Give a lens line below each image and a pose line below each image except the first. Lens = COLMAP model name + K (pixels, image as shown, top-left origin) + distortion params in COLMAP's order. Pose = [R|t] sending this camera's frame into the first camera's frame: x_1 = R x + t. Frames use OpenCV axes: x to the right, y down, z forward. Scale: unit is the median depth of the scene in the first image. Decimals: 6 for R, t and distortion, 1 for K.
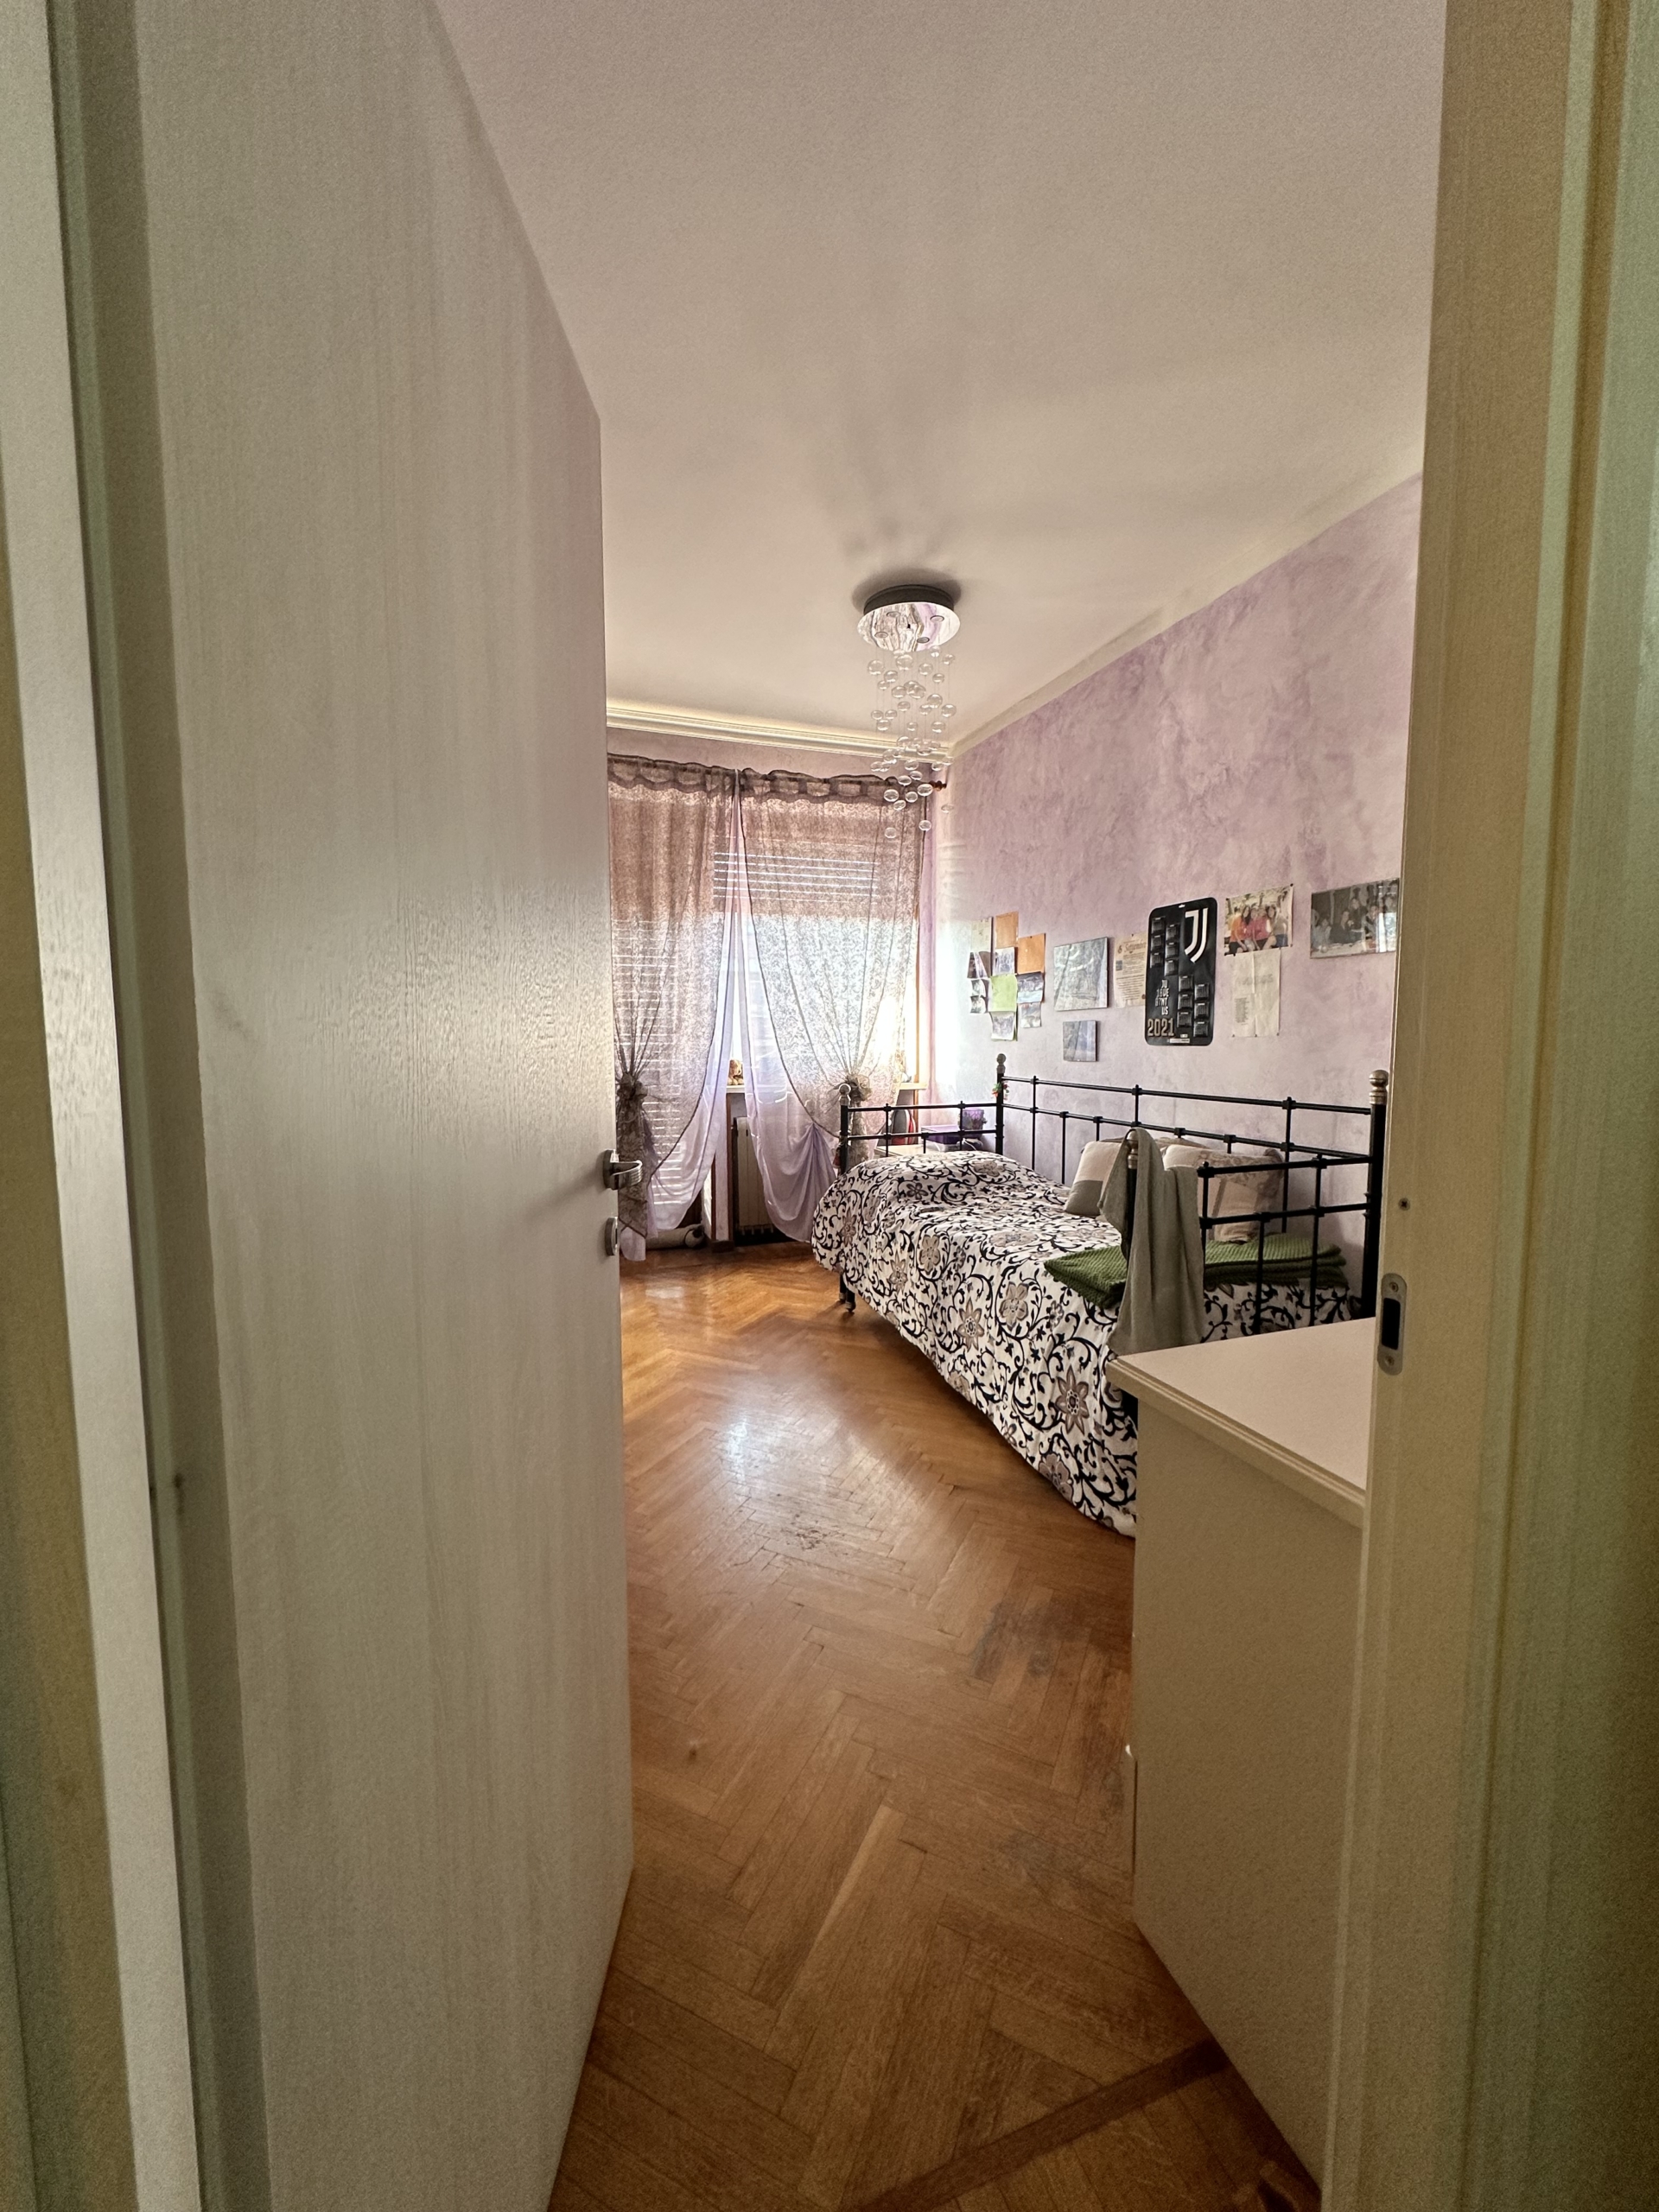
lens RADIAL K [[878.3, 0, 825.3], [0, 878.3, 1106.0], [0, 0, 1]] dist [-0.004241, 0.000357]
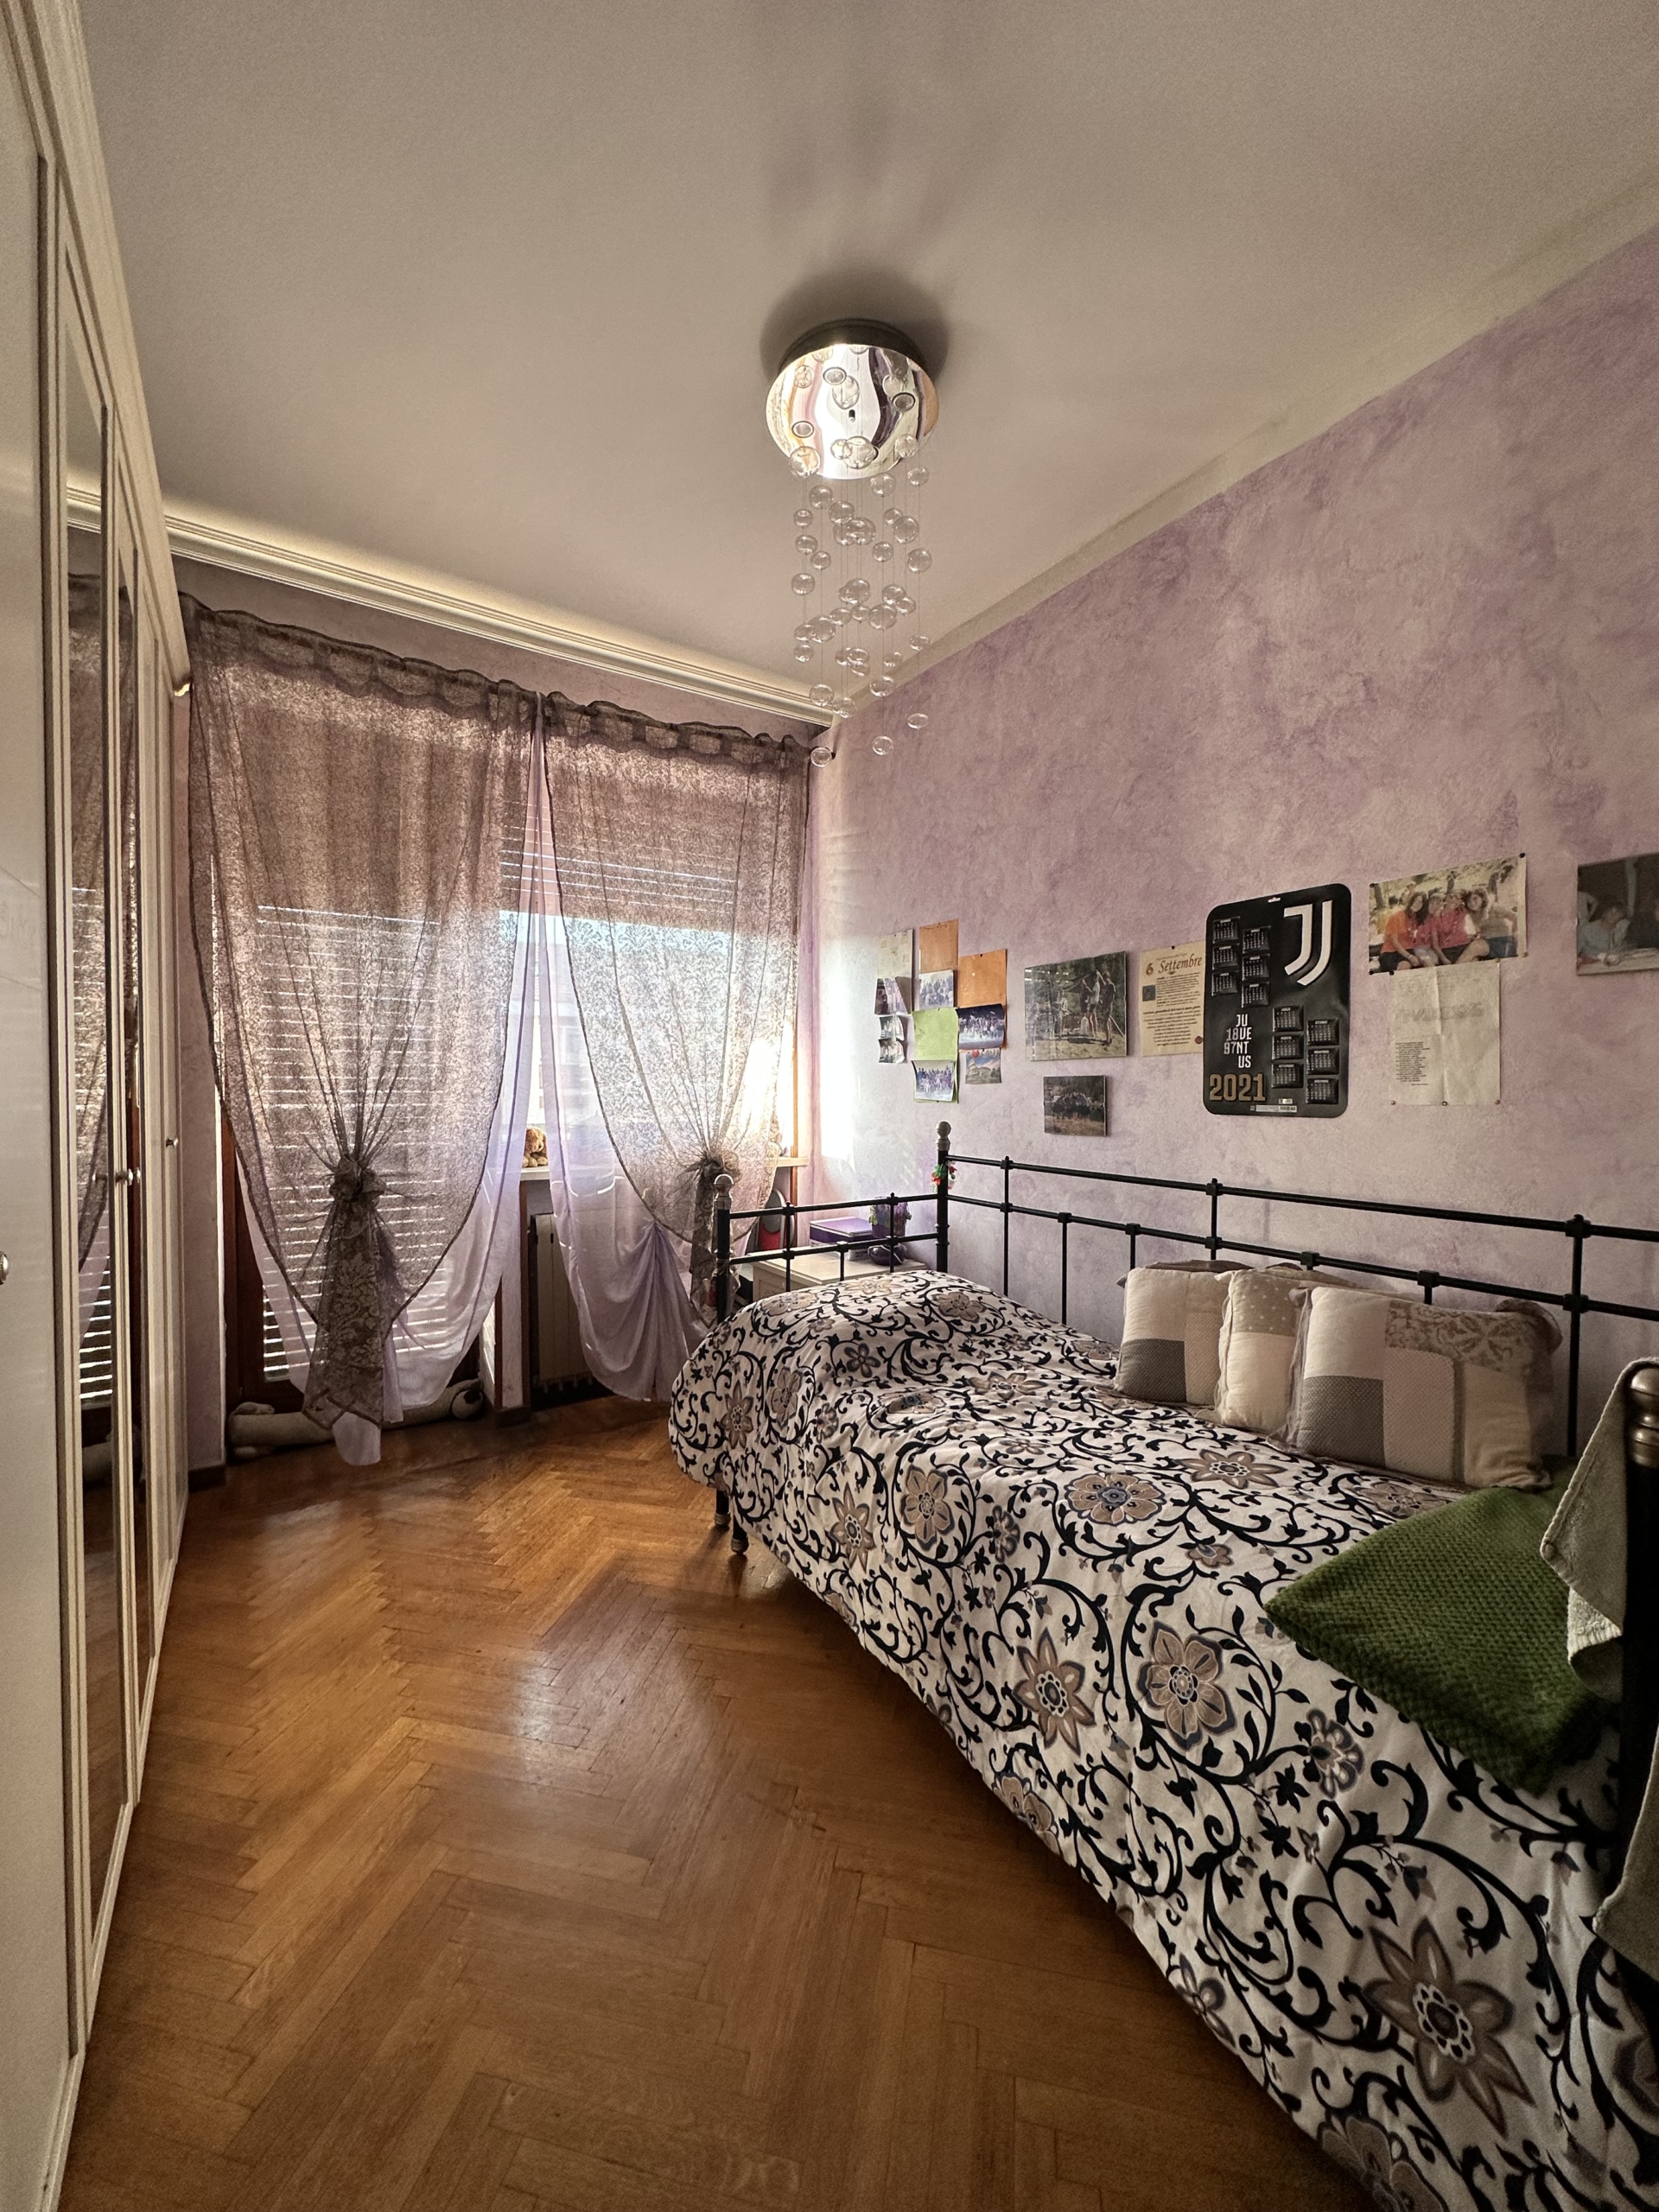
lens RADIAL K [[878.3, 0, 831.6], [0, 878.3, 1108.5], [0, 0, 1]] dist [-0.004241, 0.000357]
pose [[0.971948, -0.002877, 0.235177, -0.056966], [0.015290, 0.998583, -0.050975, -0.044418], [-0.234697, 0.053141, 0.970615, 0.432133]]
